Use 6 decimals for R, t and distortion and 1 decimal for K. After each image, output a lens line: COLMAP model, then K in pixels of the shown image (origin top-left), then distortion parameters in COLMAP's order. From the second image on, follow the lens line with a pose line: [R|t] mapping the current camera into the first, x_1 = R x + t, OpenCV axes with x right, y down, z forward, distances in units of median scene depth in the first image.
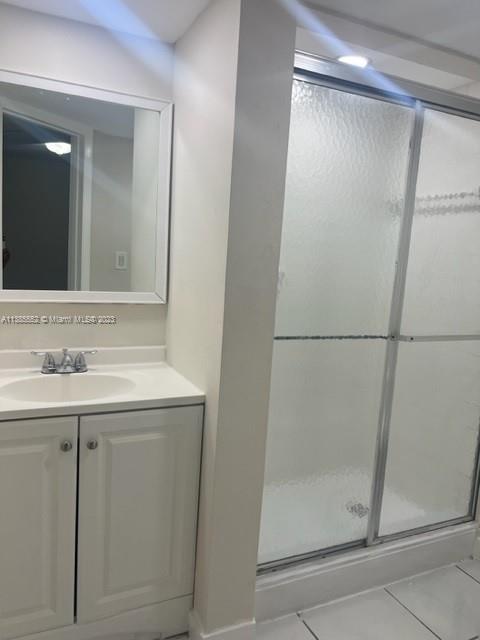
lens RADIAL K [[476.4, 0, 222.7], [0, 476.4, 320.1], [0, 0, 1]] dist [-0.006937, 0.000657]
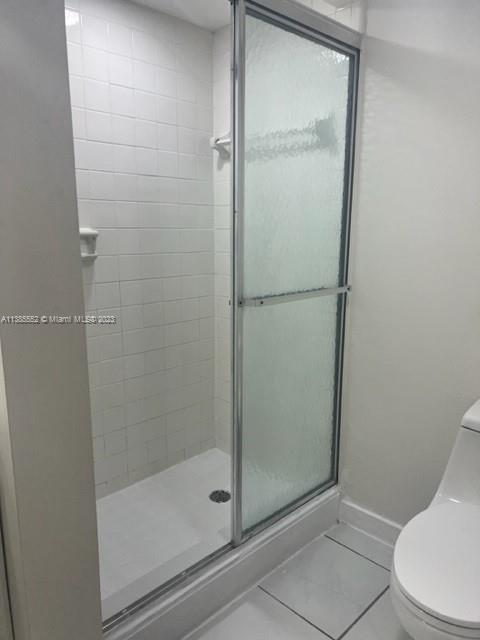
lens RADIAL K [[488.0, 0, 240.0], [0, 488.0, 320.0], [0, 0, 1]] dist [-0.006691, -0.003971]
pose [[0.930656, -0.140471, 0.337857, 0.063512], [0.106850, 0.987458, 0.116227, -0.039311], [-0.349946, -0.072068, 0.933994, 0.178824]]
